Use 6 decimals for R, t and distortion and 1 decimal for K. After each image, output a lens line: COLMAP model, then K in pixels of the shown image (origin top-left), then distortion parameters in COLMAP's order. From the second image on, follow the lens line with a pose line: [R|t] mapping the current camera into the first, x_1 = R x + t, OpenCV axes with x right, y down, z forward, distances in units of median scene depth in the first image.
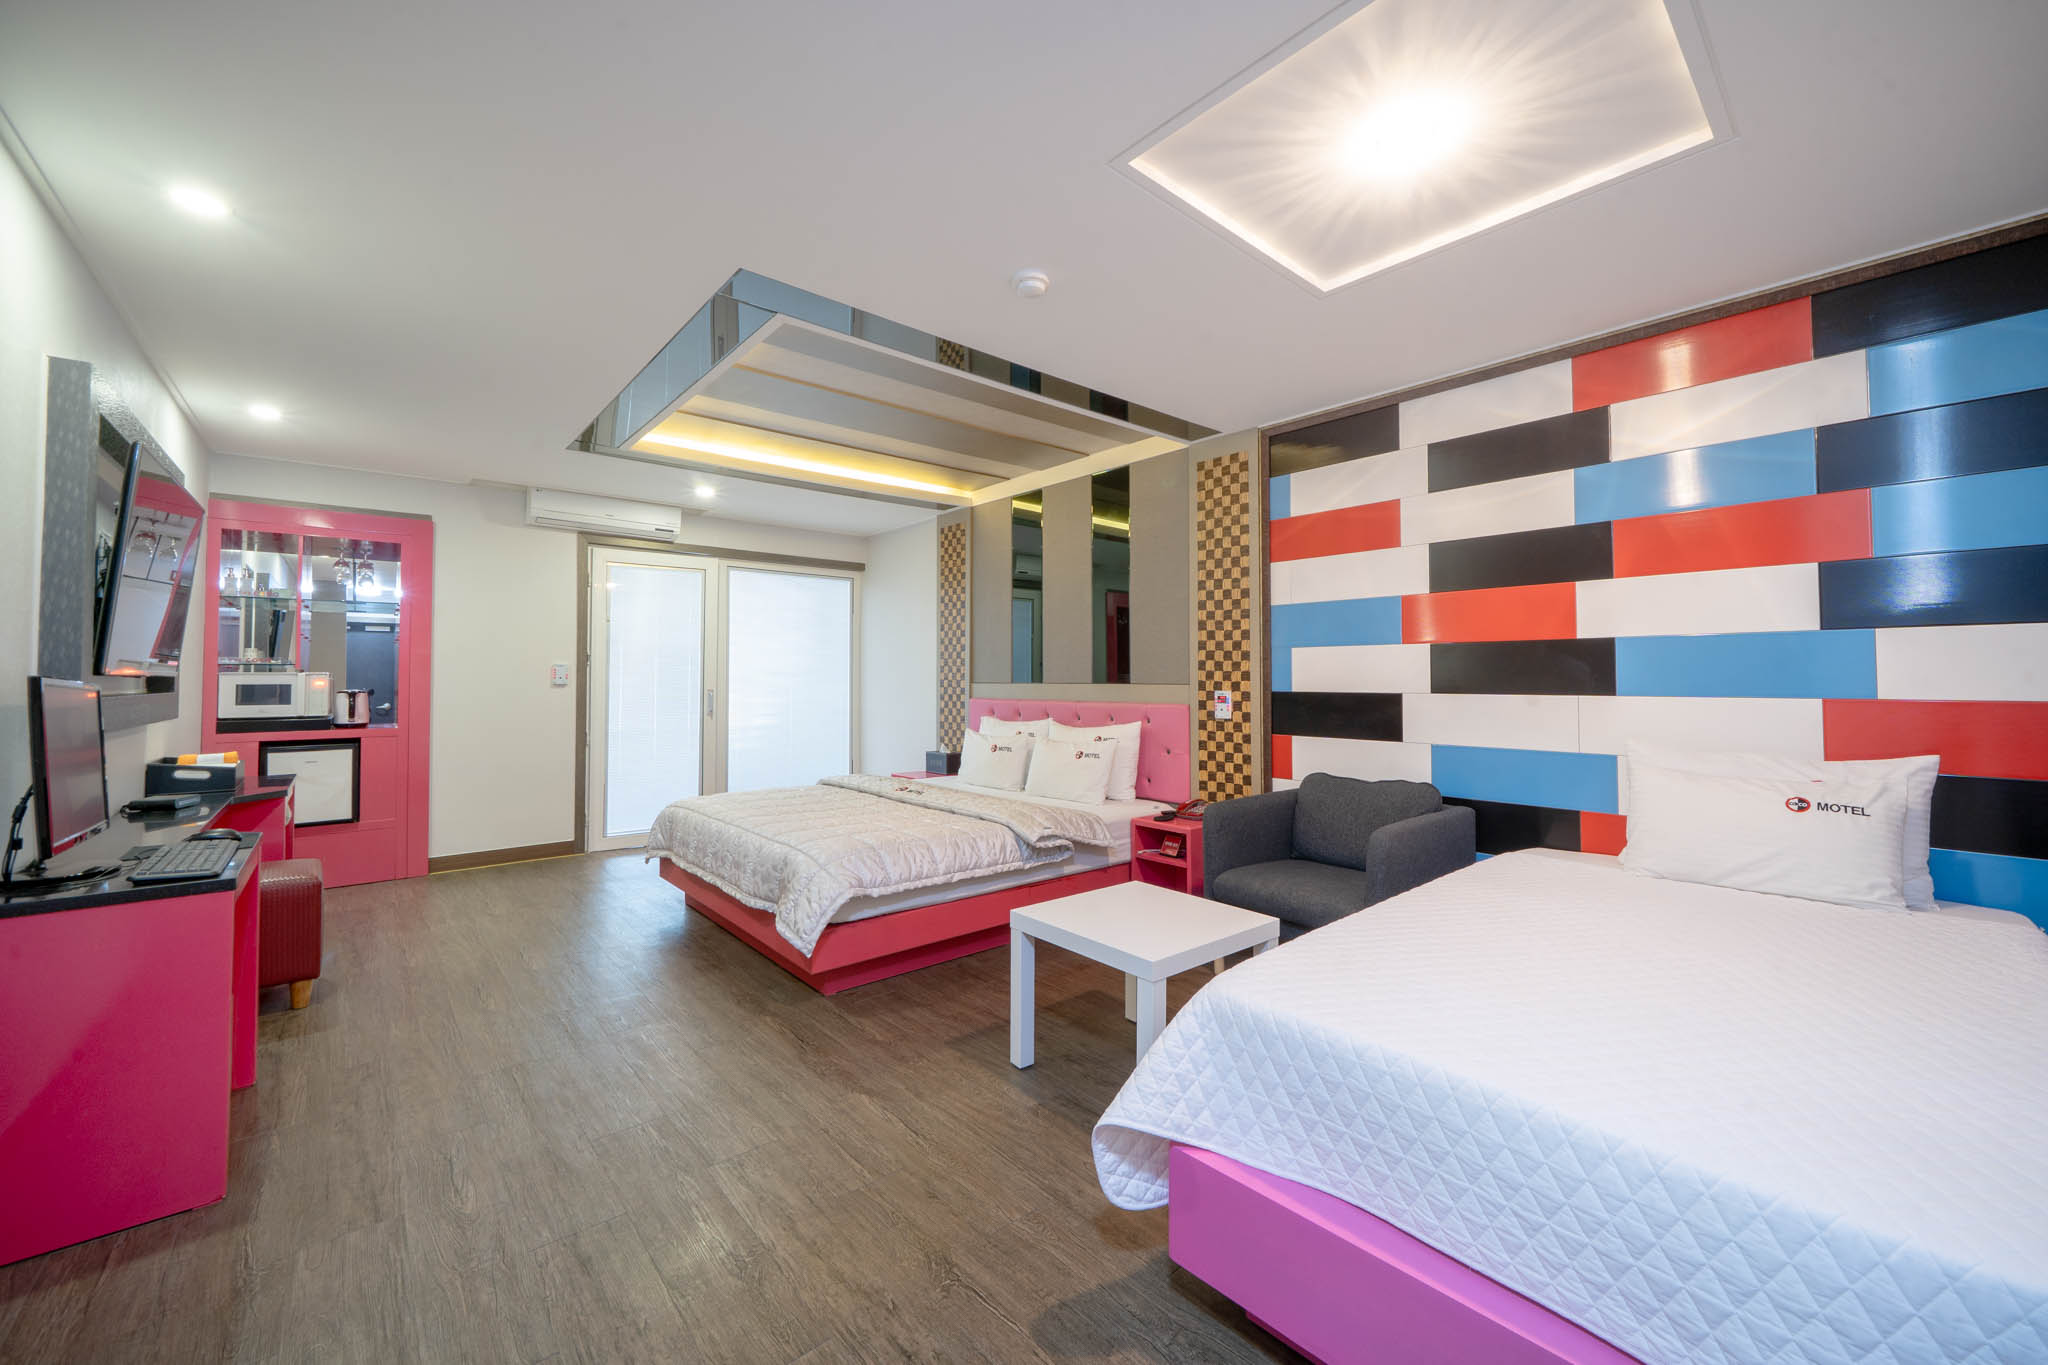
lens RADIAL K [[792.5, 0, 1017.9], [0, 792.5, 660.5], [0, 0, 1]] dist [0.000089, 0.000014]
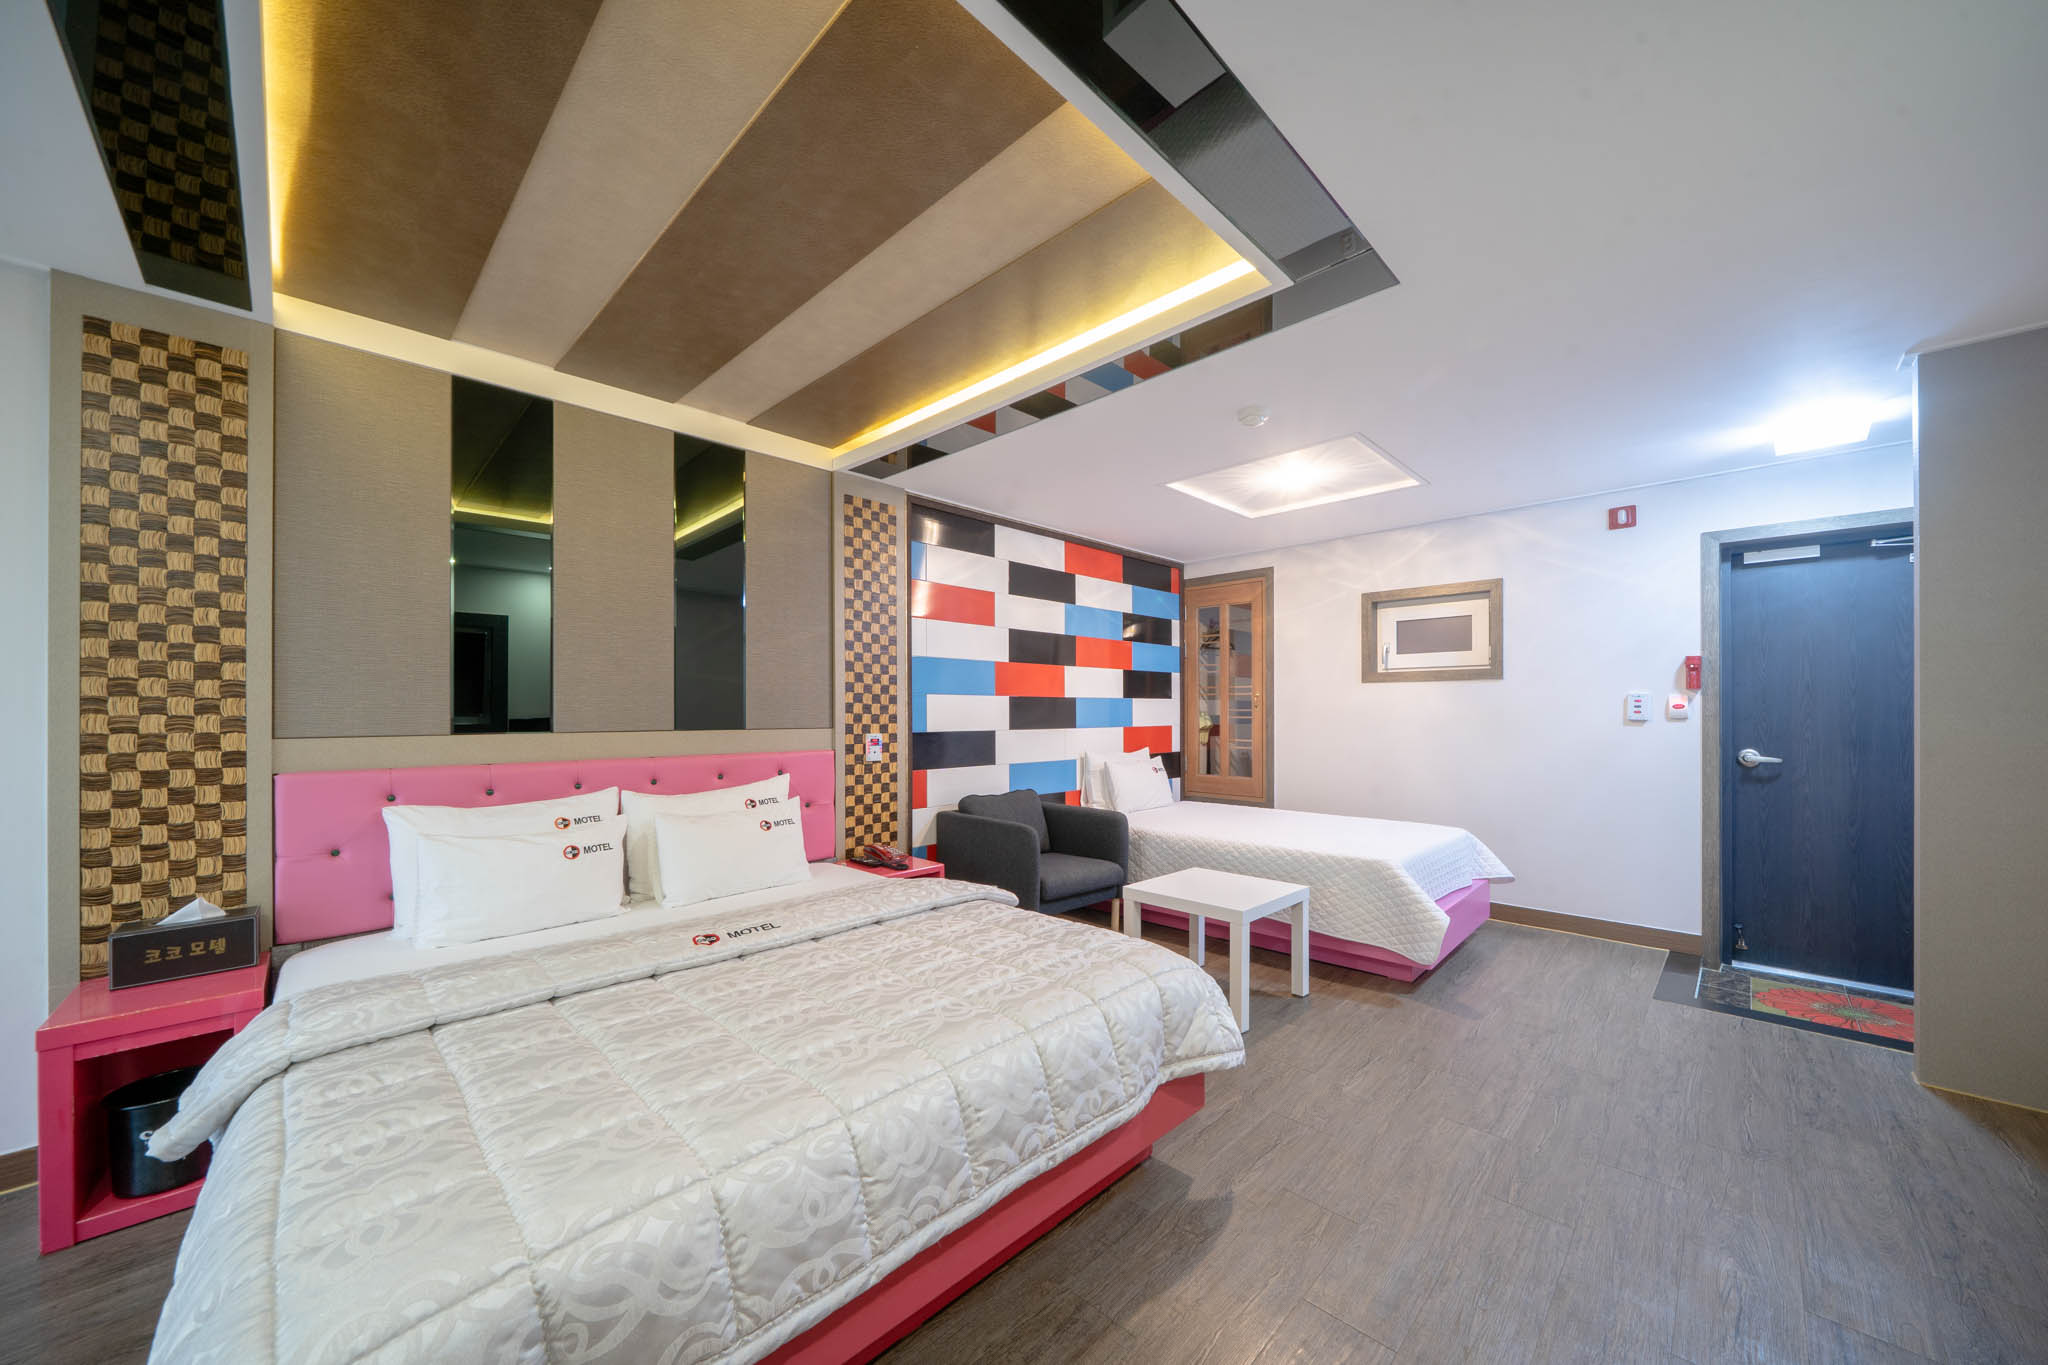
lens RADIAL K [[726.6, 0, 1015.1], [0, 726.6, 706.2], [0, 0, 1]] dist [-0.001616, -0.000152]
pose [[-0.075090, 0.003264, 0.997171, -0.677414], [-0.025818, 0.999653, -0.005216, 0.003502], [-0.996842, -0.026136, -0.074980, 0.885769]]
